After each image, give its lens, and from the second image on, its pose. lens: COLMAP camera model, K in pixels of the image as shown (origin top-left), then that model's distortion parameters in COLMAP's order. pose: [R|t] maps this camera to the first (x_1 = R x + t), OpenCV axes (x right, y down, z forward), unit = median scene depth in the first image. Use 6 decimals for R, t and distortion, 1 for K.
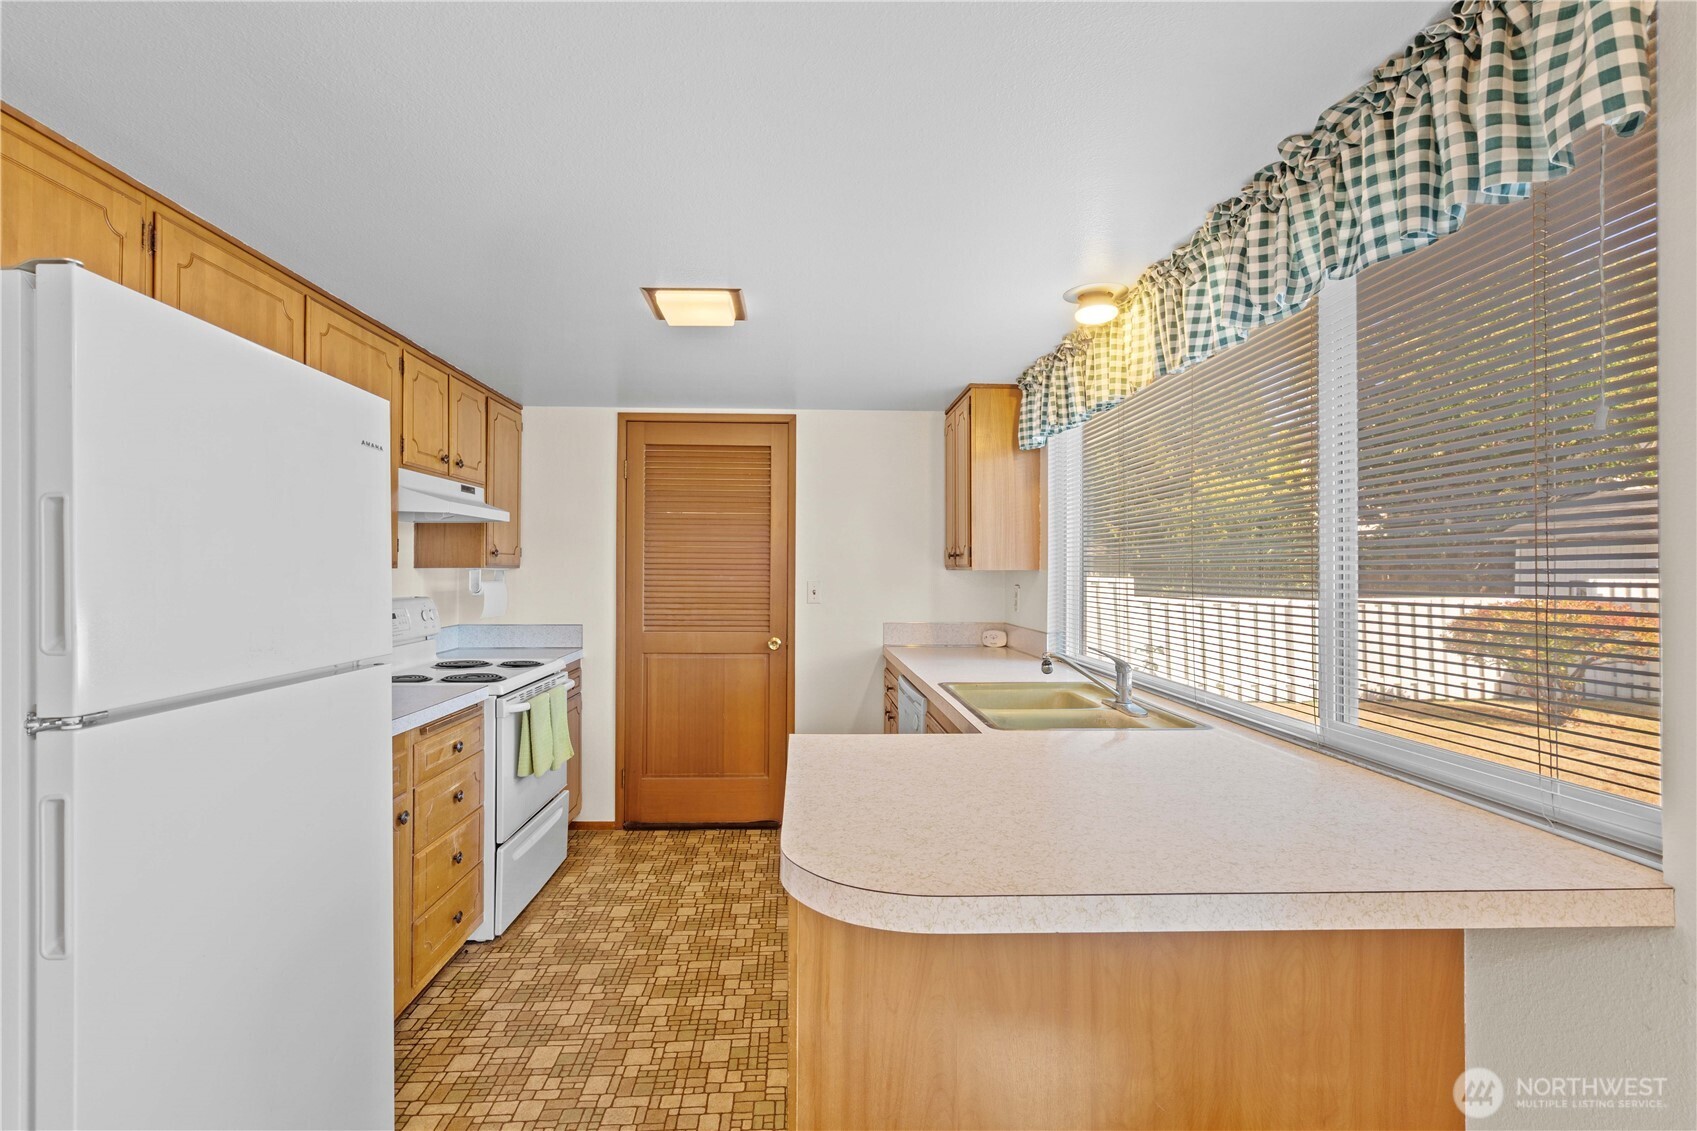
lens RADIAL K [[774.2, 0, 842.9], [0, 774.2, 569.5], [0, 0, 1]] dist [-0.008079, 0.003053]
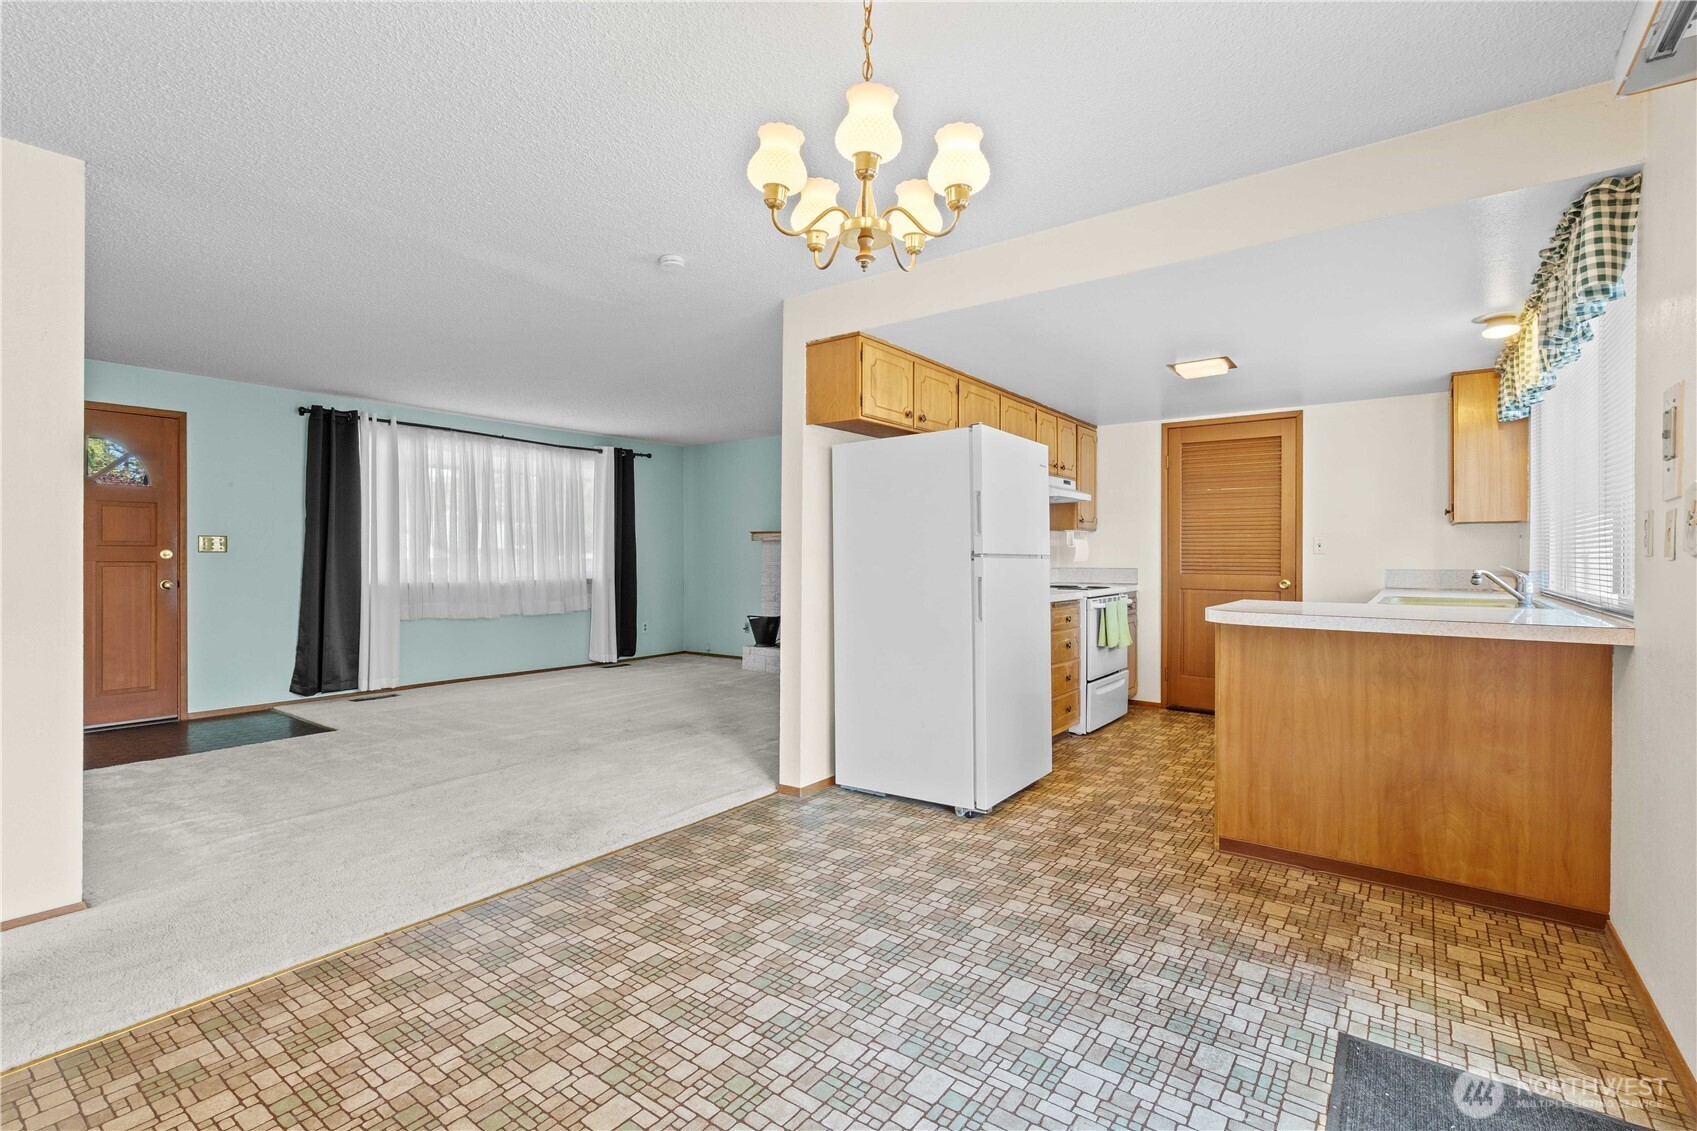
lens RADIAL K [[774.2, 0, 835.7], [0, 774.2, 547.7], [0, 0, 1]] dist [-0.008079, 0.003053]
pose [[0.762079, -0.008652, -0.647426, 0.217391], [0.000024, 0.999911, -0.013335, 0.060513], [0.647484, 0.010147, 0.762011, -0.602440]]
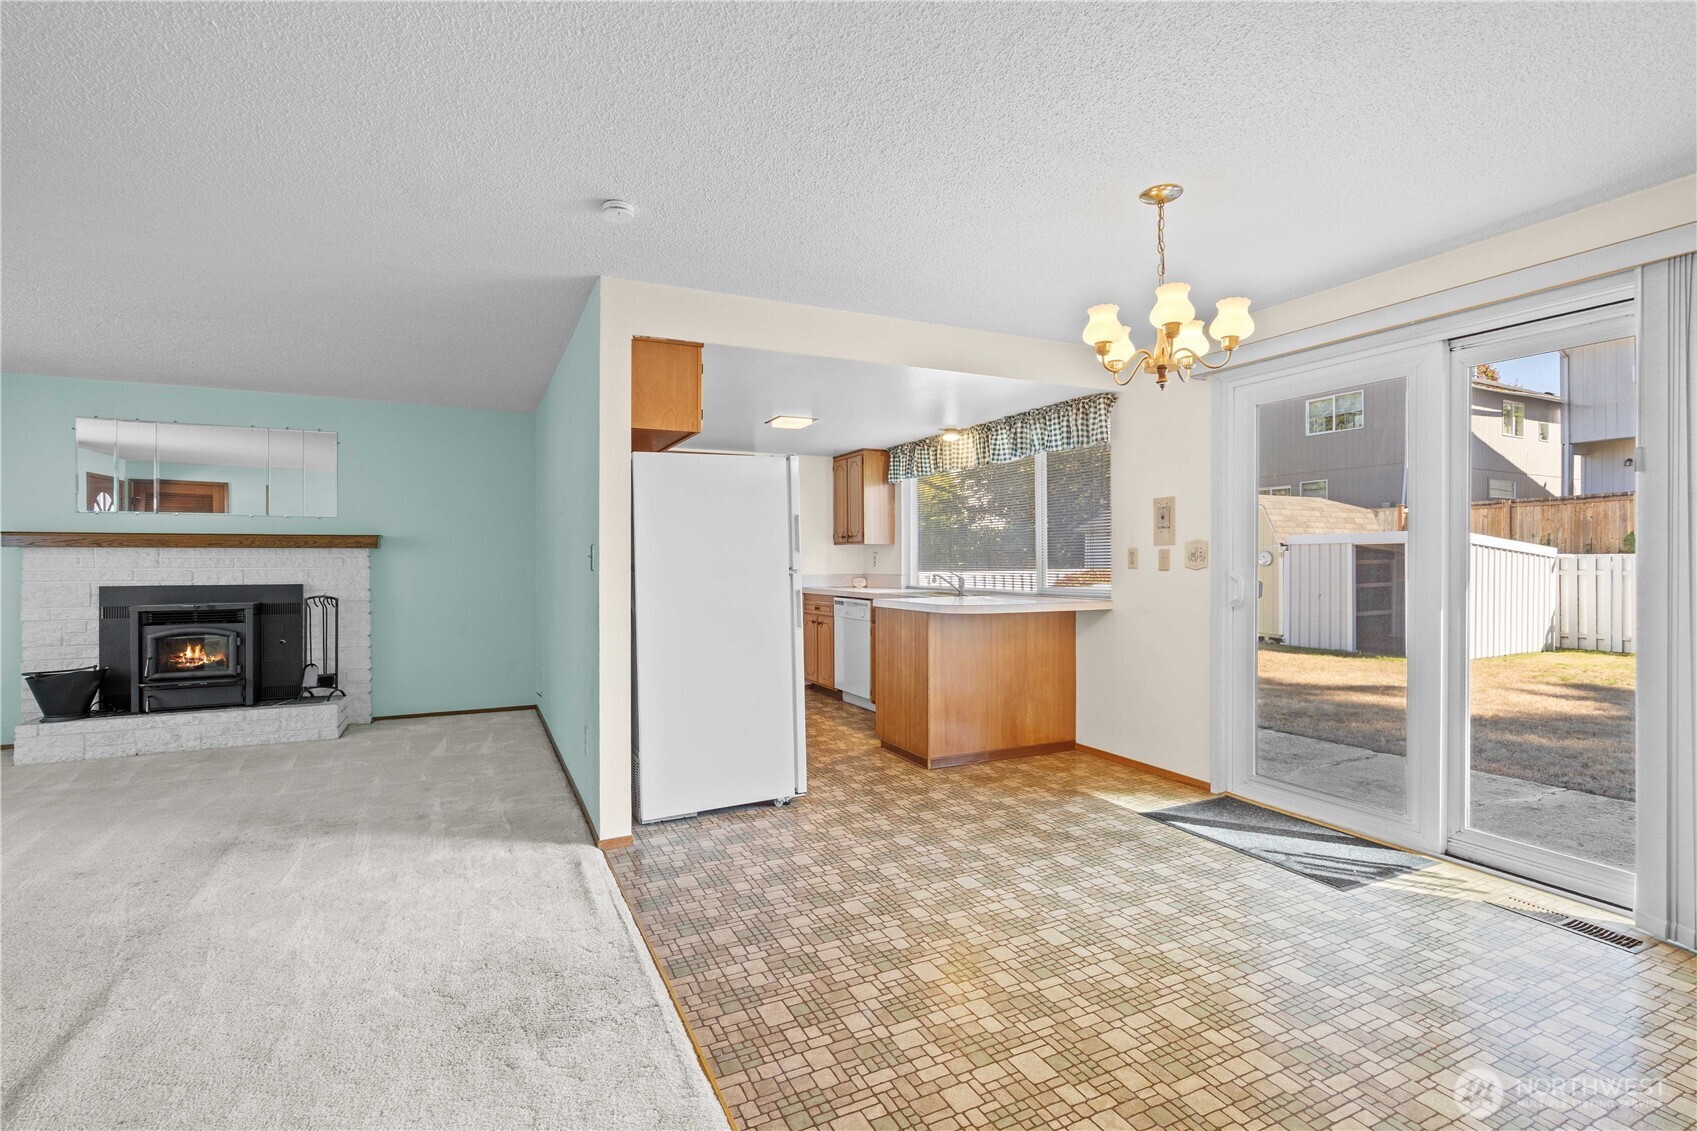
lens RADIAL K [[774.2, 0, 820.0], [0, 774.2, 555.6], [0, 0, 1]] dist [-0.008079, 0.003053]
pose [[0.932496, -0.005598, 0.361138, -0.656430], [0.007787, 0.999959, -0.004605, 0.040383], [-0.361097, 0.007106, 0.932501, -0.791609]]
